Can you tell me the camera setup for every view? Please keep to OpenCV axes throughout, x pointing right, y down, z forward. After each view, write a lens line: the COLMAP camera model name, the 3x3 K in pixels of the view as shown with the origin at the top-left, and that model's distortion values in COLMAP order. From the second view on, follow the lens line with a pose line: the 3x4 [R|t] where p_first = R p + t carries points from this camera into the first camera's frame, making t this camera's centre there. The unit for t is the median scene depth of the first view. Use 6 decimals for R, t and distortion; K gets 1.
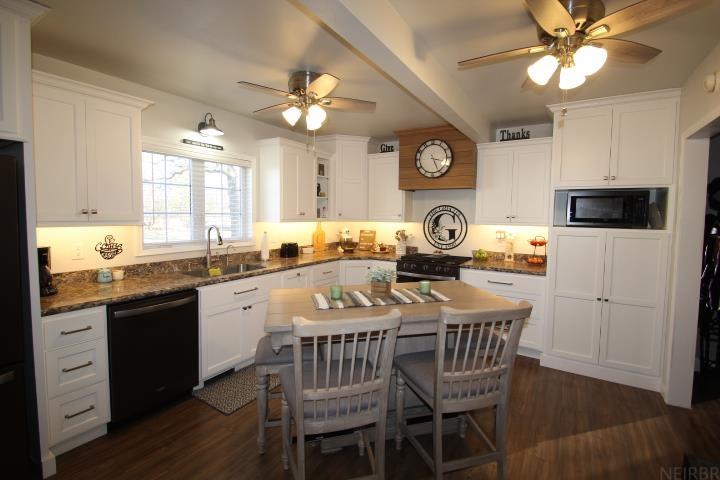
lens RADIAL K [[336.7, 0, 364.7], [0, 336.7, 235.6], [0, 0, 1]] dist [0.003789, -0.010842]
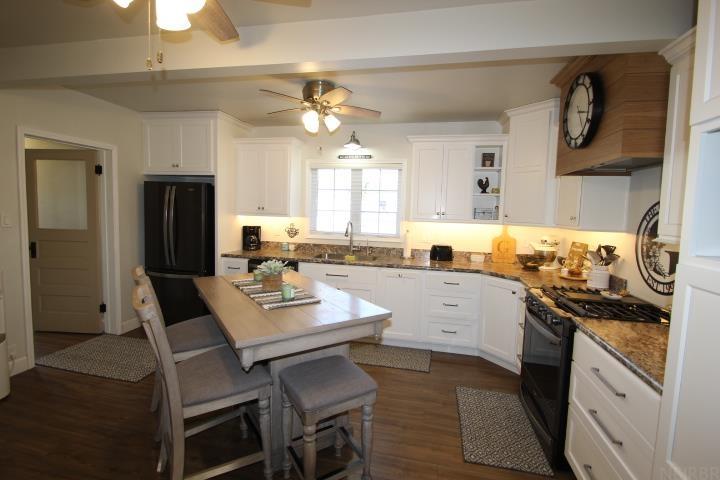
lens RADIAL K [[336.7, 0, 362.1], [0, 336.7, 238.7], [0, 0, 1]] dist [0.003789, -0.010842]
pose [[0.333803, 0.077525, -0.939450, 0.689389], [-0.086506, 0.994926, 0.051366, -0.029598], [0.938665, 0.064122, 0.338816, 0.577565]]
